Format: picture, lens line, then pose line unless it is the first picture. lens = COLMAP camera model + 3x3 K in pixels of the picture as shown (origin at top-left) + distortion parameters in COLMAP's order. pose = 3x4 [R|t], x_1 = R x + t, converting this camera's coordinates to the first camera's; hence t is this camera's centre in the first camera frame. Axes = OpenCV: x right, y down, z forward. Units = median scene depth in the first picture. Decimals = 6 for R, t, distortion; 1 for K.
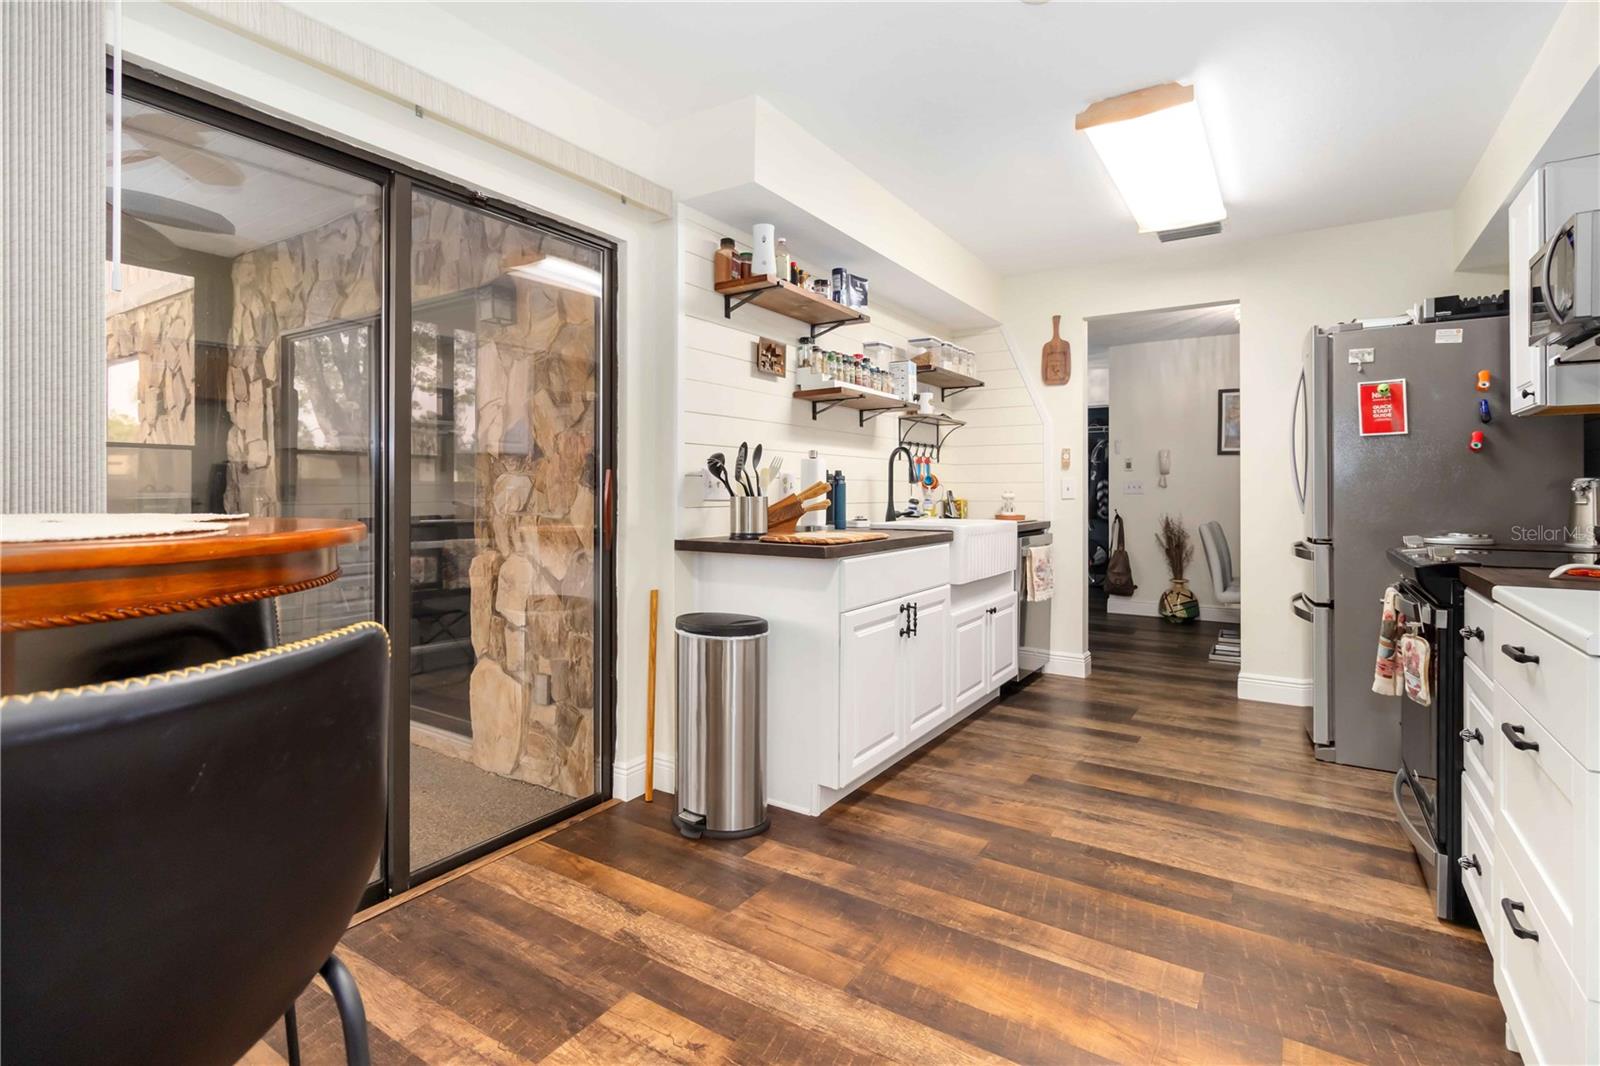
lens RADIAL K [[761.0, 0, 820.6], [0, 761.0, 490.5], [0, 0, 1]] dist [0.001957, -0.000182]
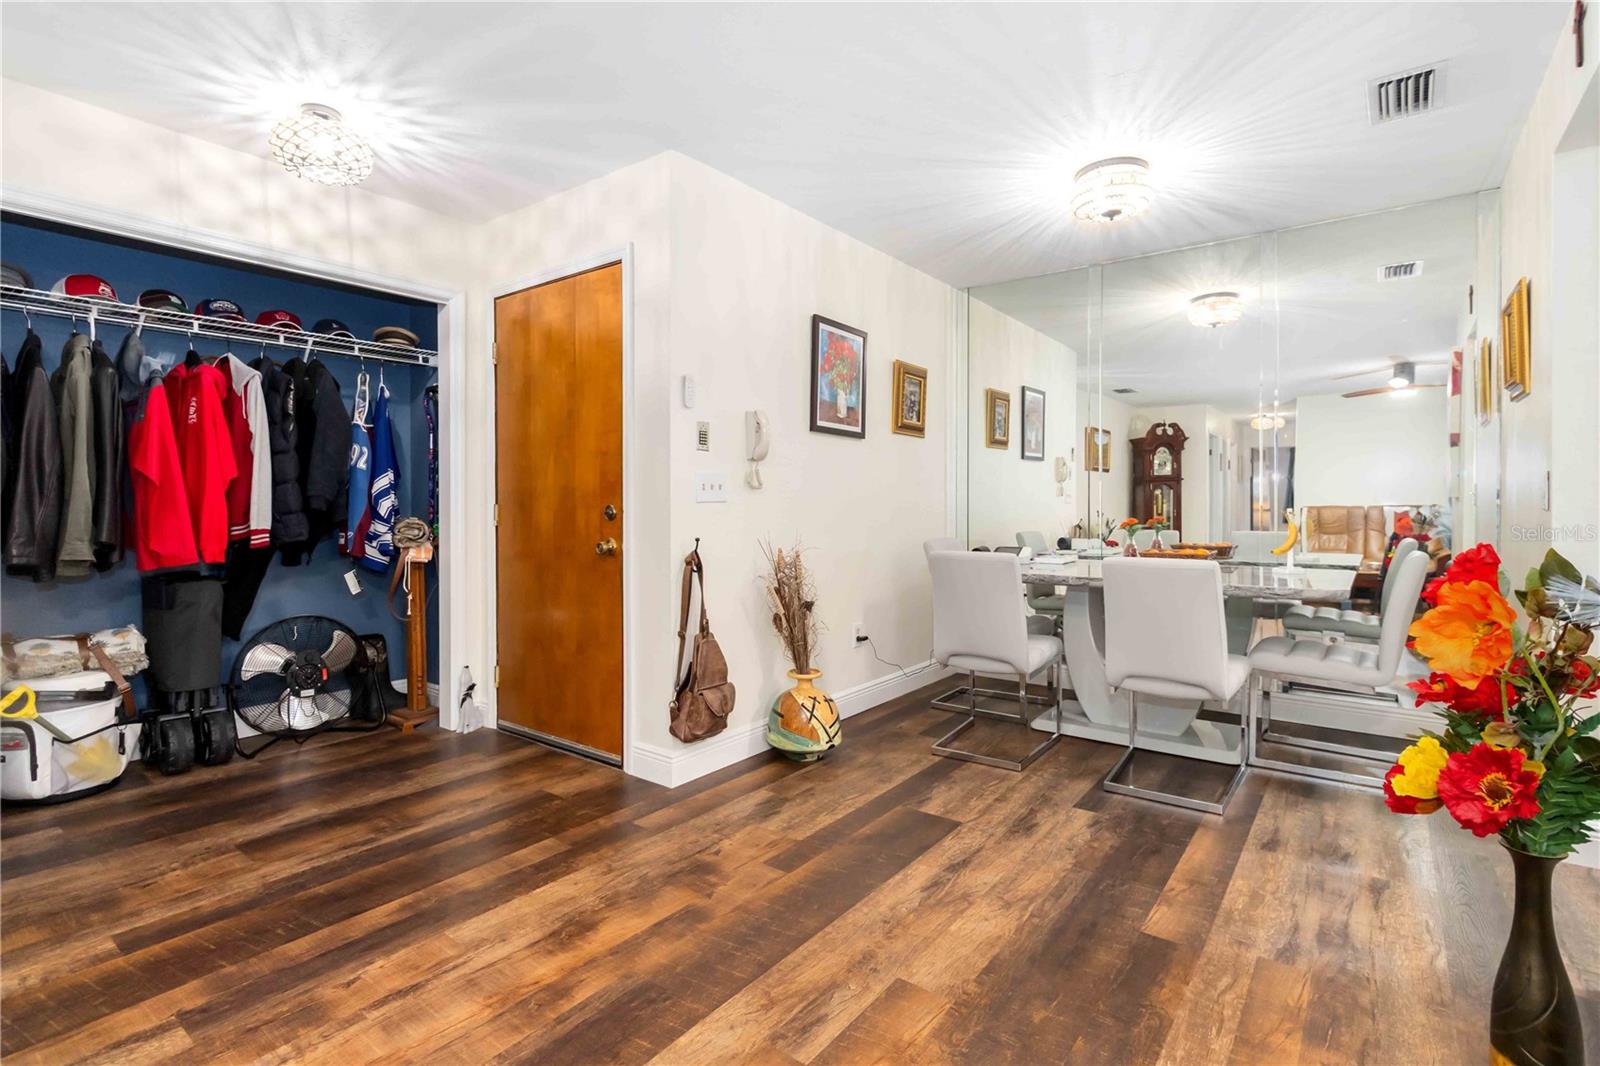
lens RADIAL K [[761.0, 0, 809.7], [0, 761.0, 503.3], [0, 0, 1]] dist [0.001957, -0.000182]
pose [[0.086126, -0.005279, 0.996270, -0.068625], [-0.004127, 0.999975, 0.005656, 0.004846], [-0.996276, -0.004599, 0.086102, 2.032289]]
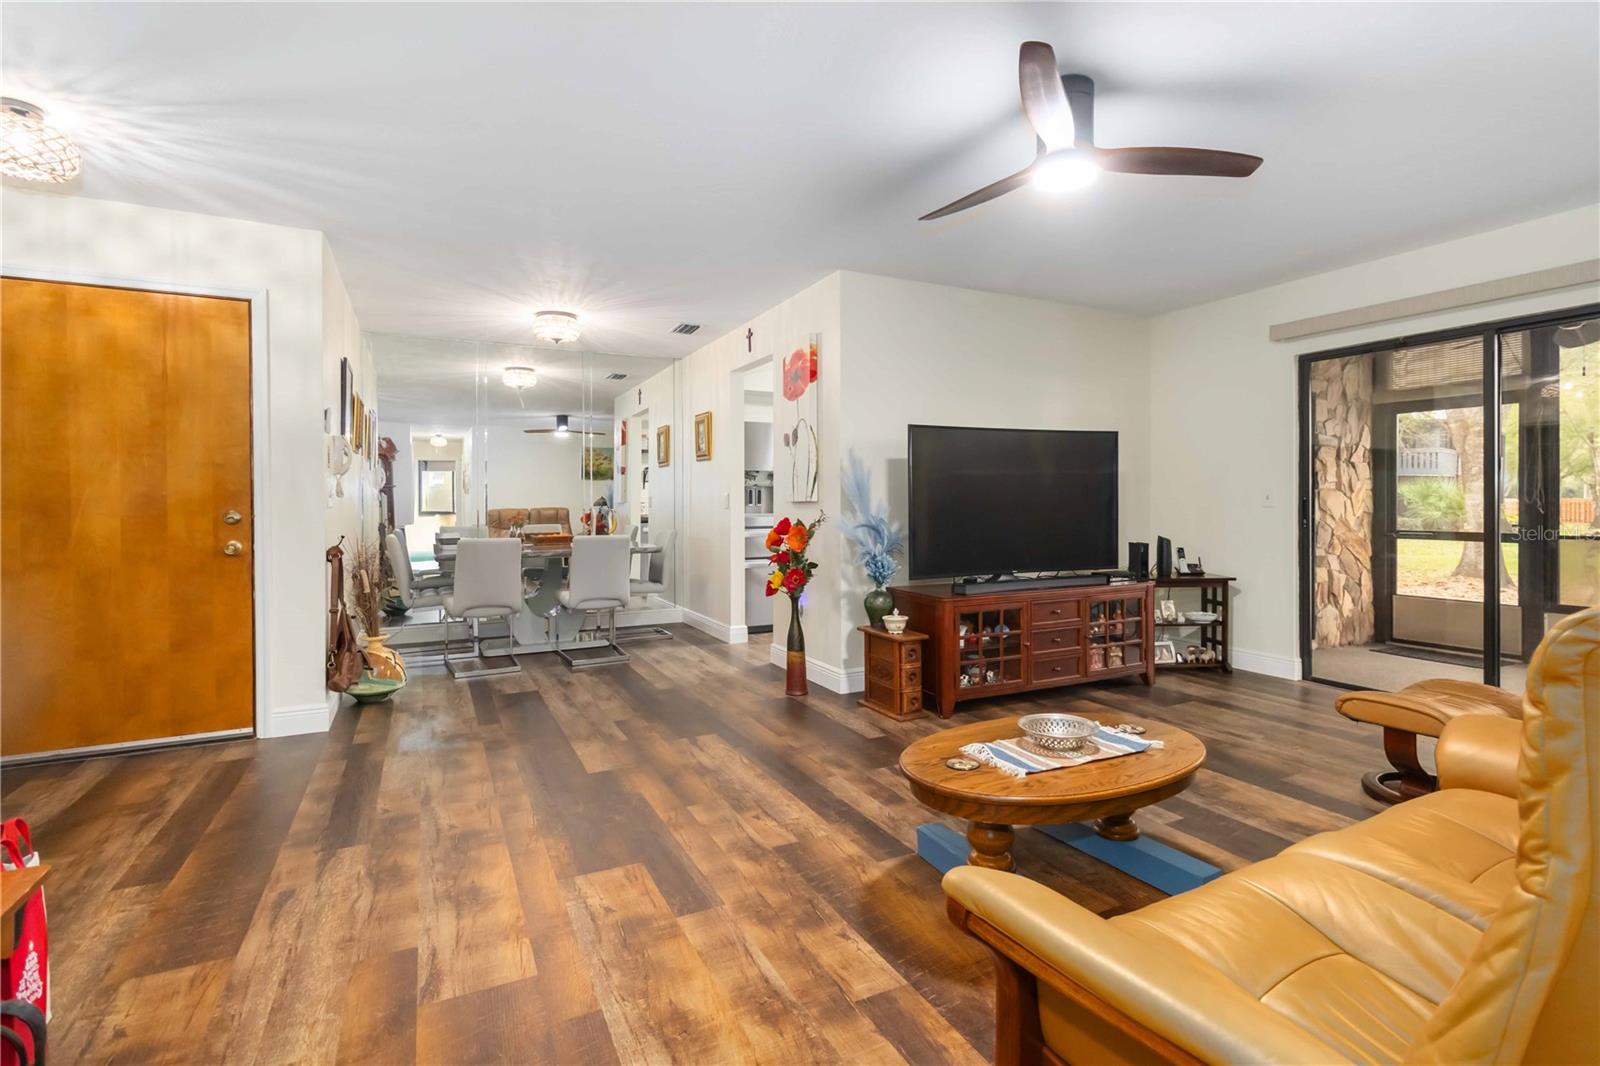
lens RADIAL K [[761.0, 0, 810.6], [0, 761.0, 505.8], [0, 0, 1]] dist [0.001957, -0.000182]
pose [[-0.858978, -0.003342, 0.512002, -0.427668], [-0.002843, 0.999994, 0.001757, 0.001059], [-0.512005, 0.000054, -0.858982, 2.937964]]
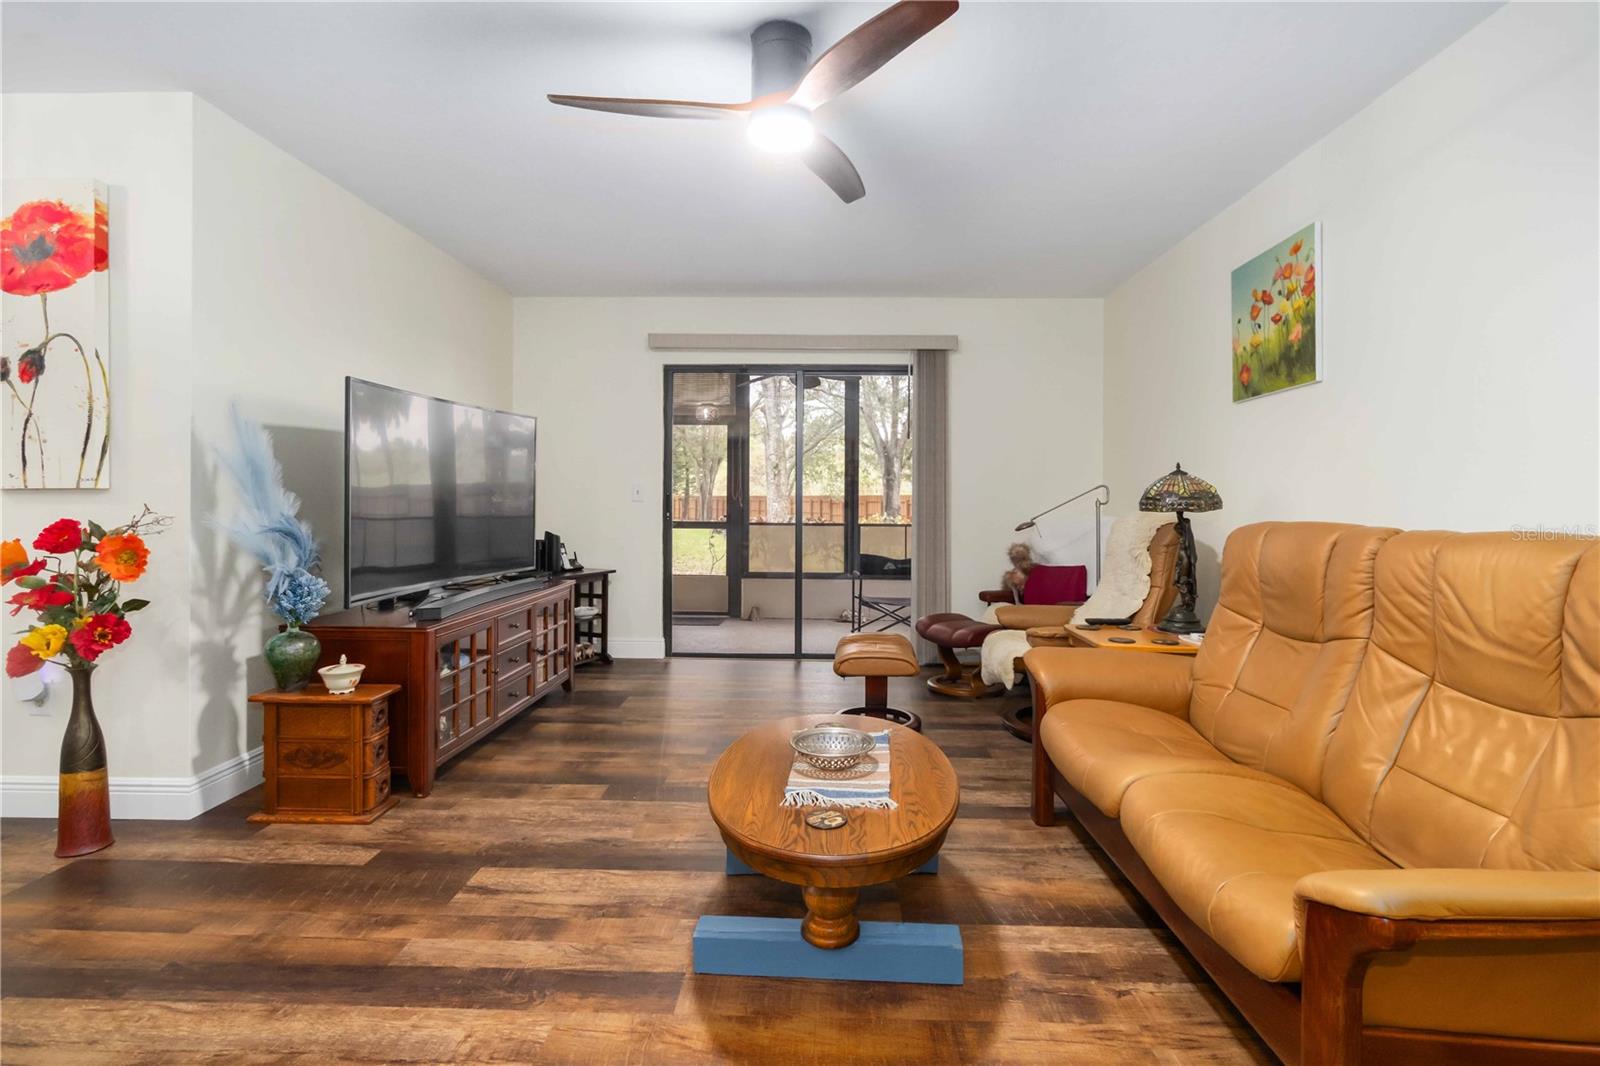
lens RADIAL K [[761.0, 0, 809.6], [0, 761.0, 501.1], [0, 0, 1]] dist [0.001957, -0.000182]
pose [[-0.859541, -0.008272, -0.510999, 0.102412], [-0.007317, 0.999966, -0.003879, 0.006195], [0.511014, 0.000404, -0.859572, 2.746166]]
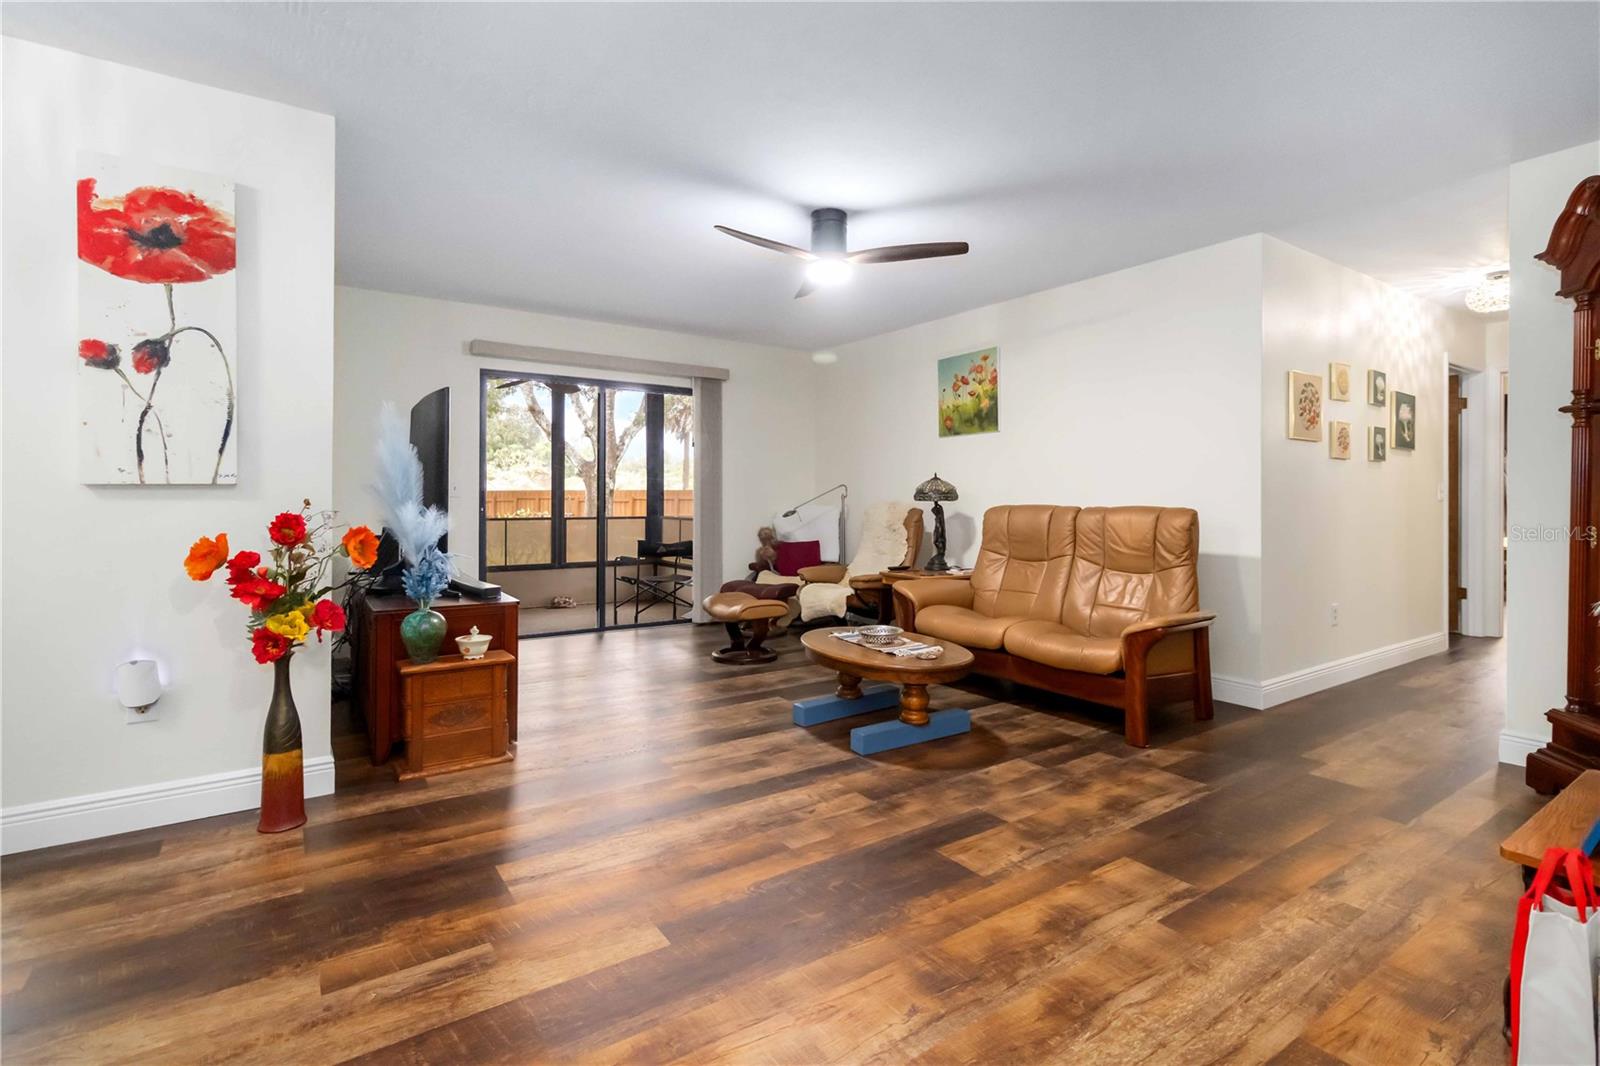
lens RADIAL K [[761.0, 0, 813.9], [0, 761.0, 494.7], [0, 0, 1]] dist [0.001957, -0.000182]
pose [[-0.386502, -0.008493, -0.922249, 0.874529], [-0.000209, 0.999958, -0.009122, 0.013796], [0.922289, -0.003333, -0.386488, 2.547620]]
